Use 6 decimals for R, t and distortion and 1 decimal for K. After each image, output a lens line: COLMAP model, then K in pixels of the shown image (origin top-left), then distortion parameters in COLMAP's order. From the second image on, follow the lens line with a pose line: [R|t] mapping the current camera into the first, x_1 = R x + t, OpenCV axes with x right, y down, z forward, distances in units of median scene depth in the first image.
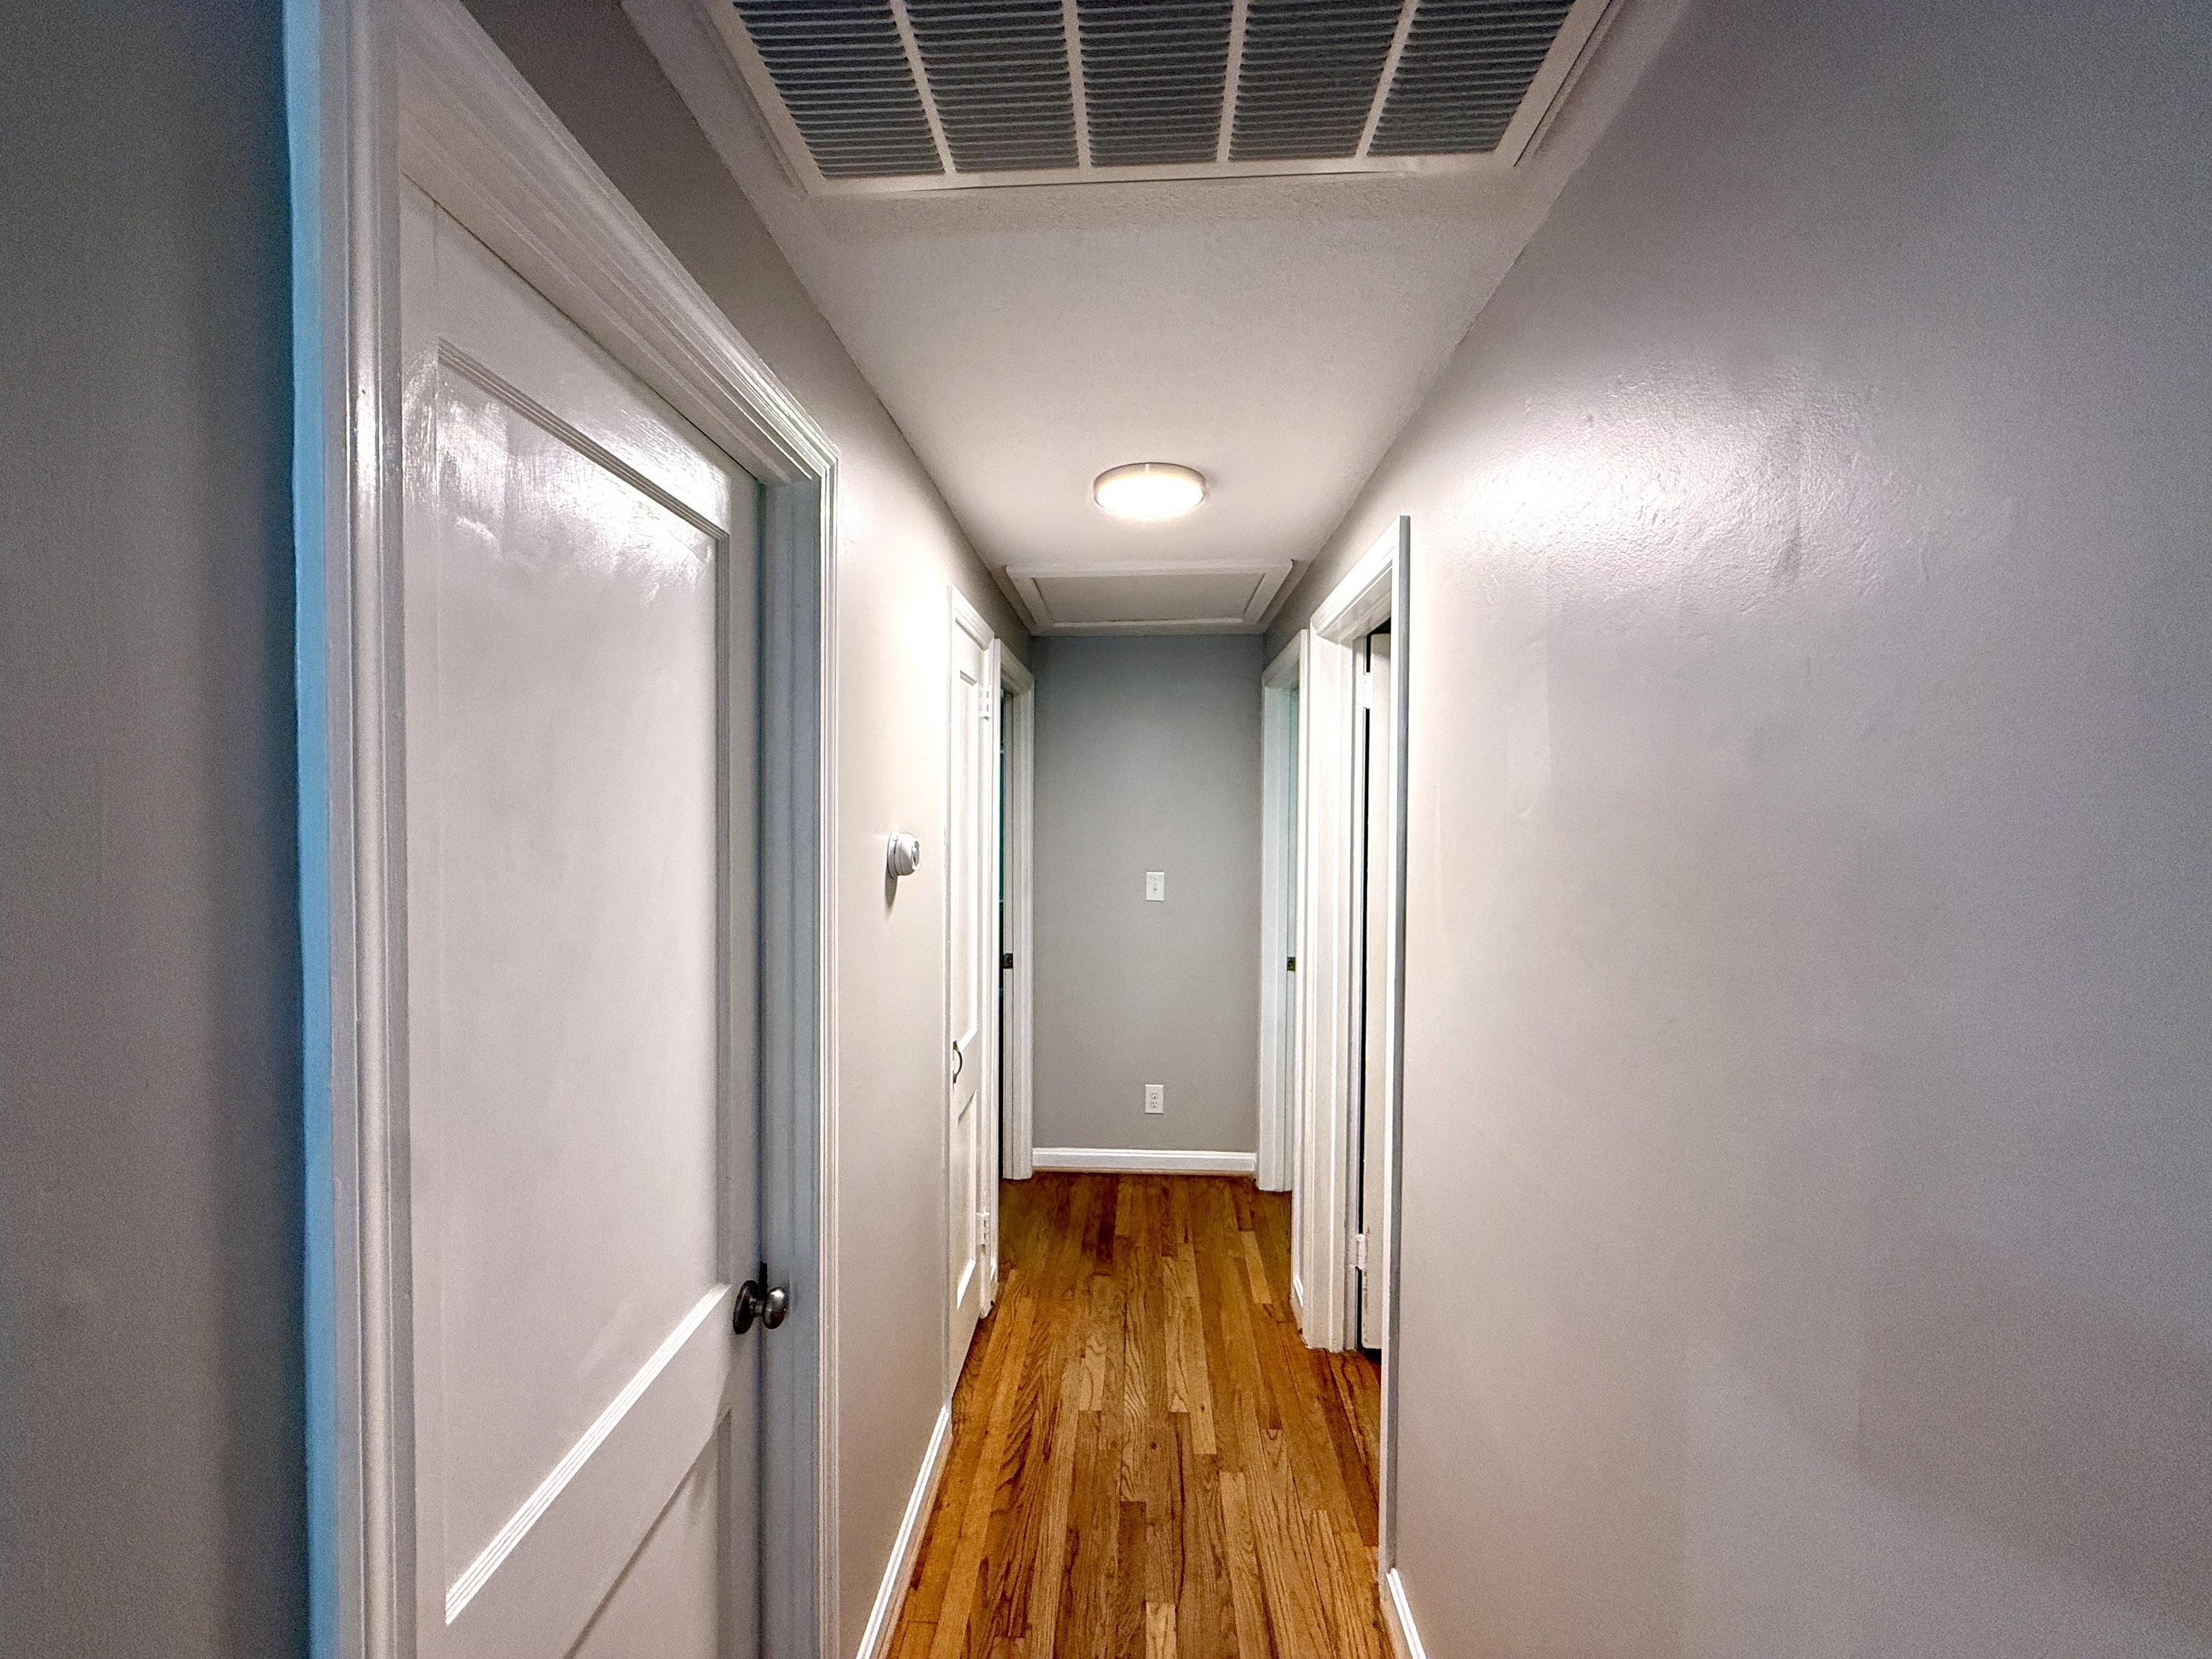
lens RADIAL K [[879.1, 0, 1096.7], [0, 879.1, 826.8], [0, 0, 1]] dist [-0.002199, -0.000231]
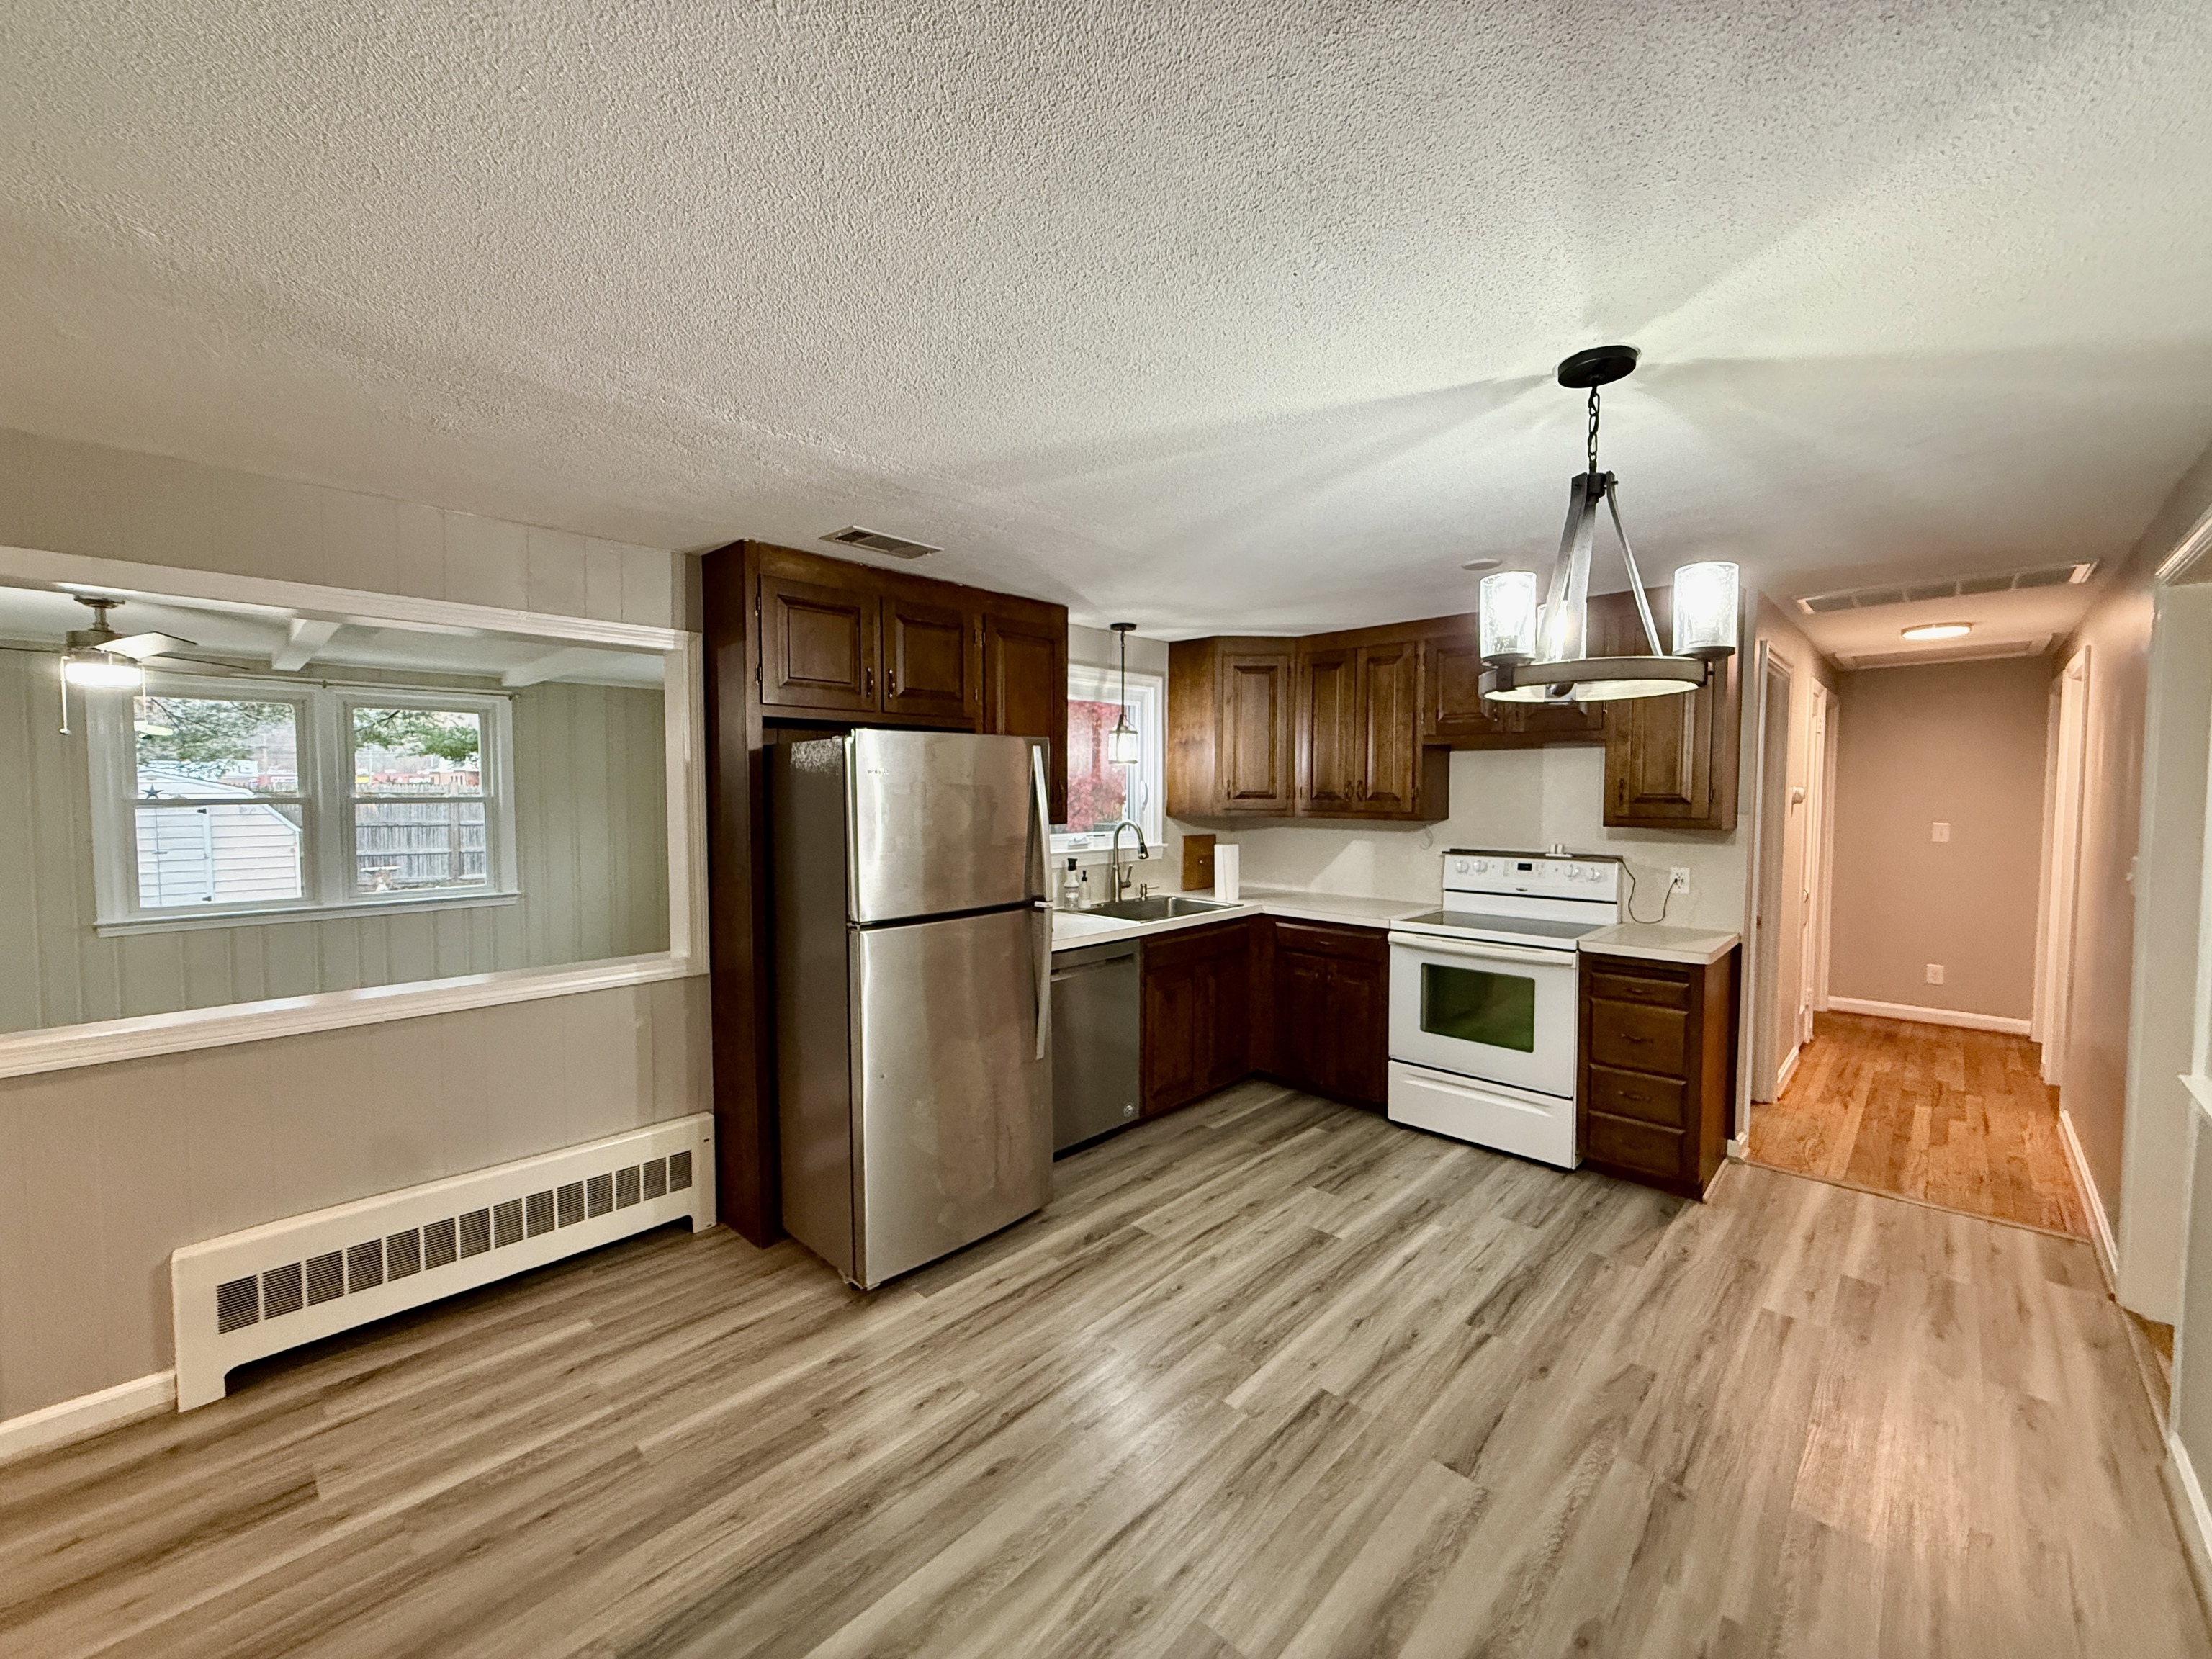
lens RADIAL K [[879.1, 0, 1096.7], [0, 879.1, 826.8], [0, 0, 1]] dist [-0.002199, -0.000231]
pose [[0.752752, 0.024264, -0.657857, -0.060291], [-0.010248, 0.999631, 0.025144, 0.066027], [0.658224, -0.012186, 0.752723, -1.944680]]
